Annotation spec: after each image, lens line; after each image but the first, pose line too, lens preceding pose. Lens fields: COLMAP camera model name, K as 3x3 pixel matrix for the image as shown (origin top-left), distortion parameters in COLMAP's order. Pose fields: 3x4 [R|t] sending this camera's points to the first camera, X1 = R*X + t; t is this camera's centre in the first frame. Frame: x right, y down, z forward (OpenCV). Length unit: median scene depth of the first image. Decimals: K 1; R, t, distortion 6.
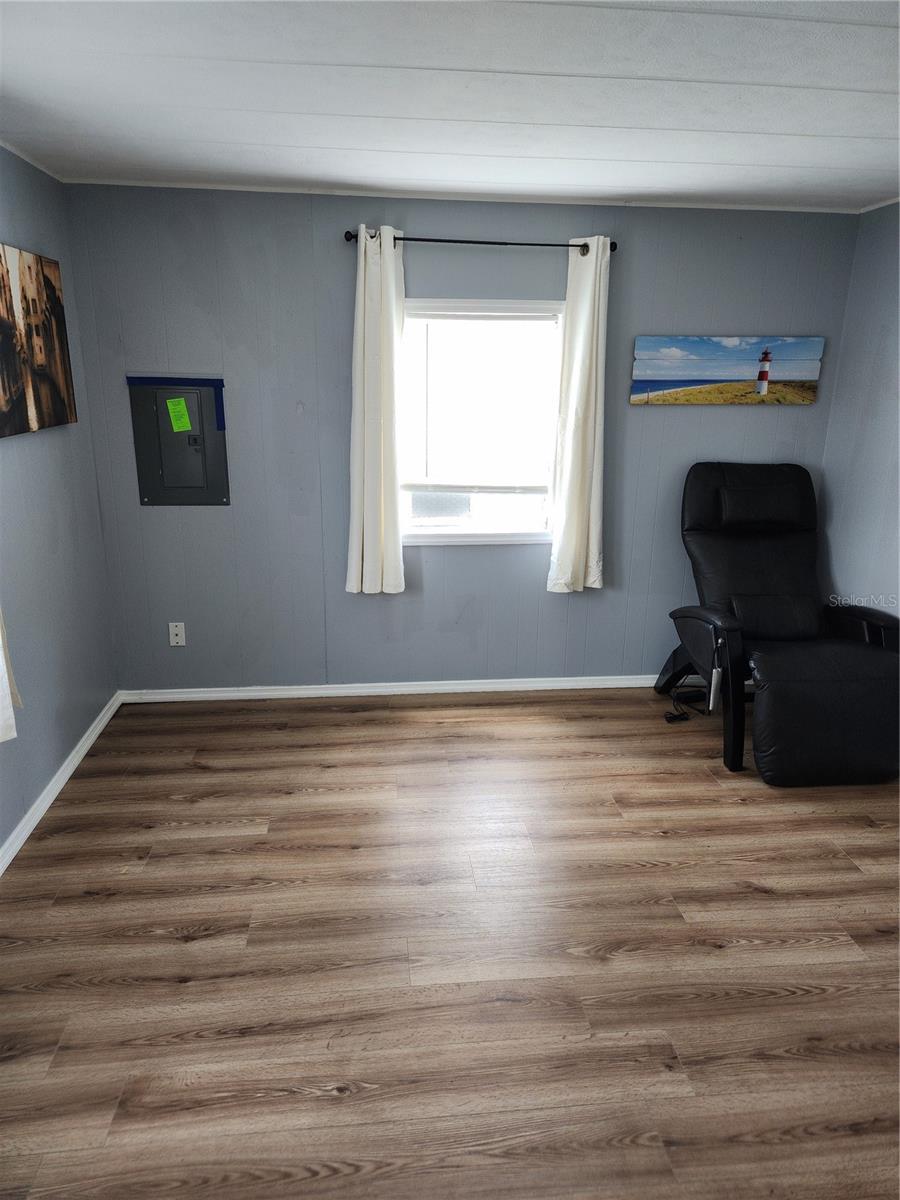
lens RADIAL K [[794.8, 0, 450.5], [0, 794.8, 596.5], [0, 0, 1]] dist [0.043868, -0.027601]
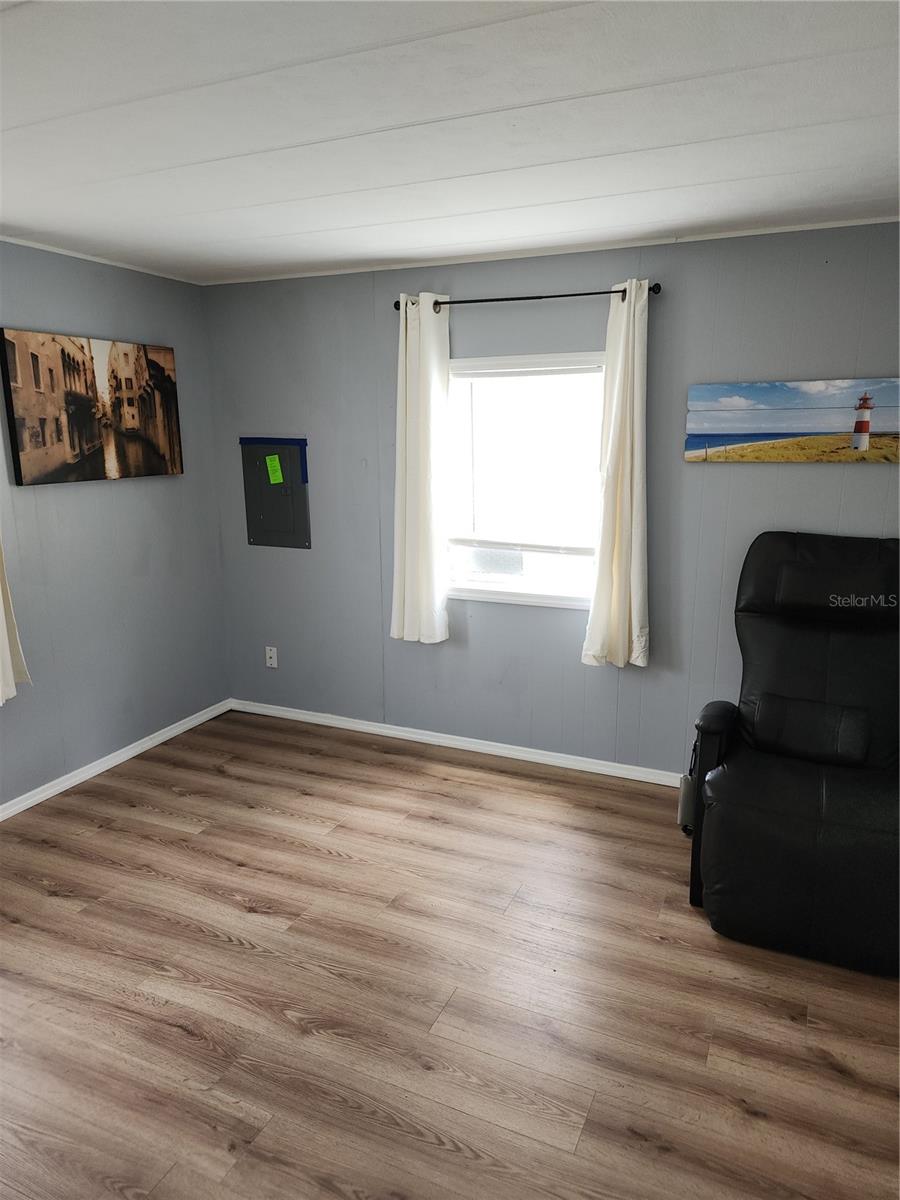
lens RADIAL K [[794.8, 0, 438.8], [0, 794.8, 607.5], [0, 0, 1]] dist [0.043868, -0.027601]
pose [[0.861514, 0.096222, -0.498533, 0.472654], [-0.125794, 0.991716, -0.025974, -0.026903], [0.491904, 0.085090, 0.866481, 0.129195]]
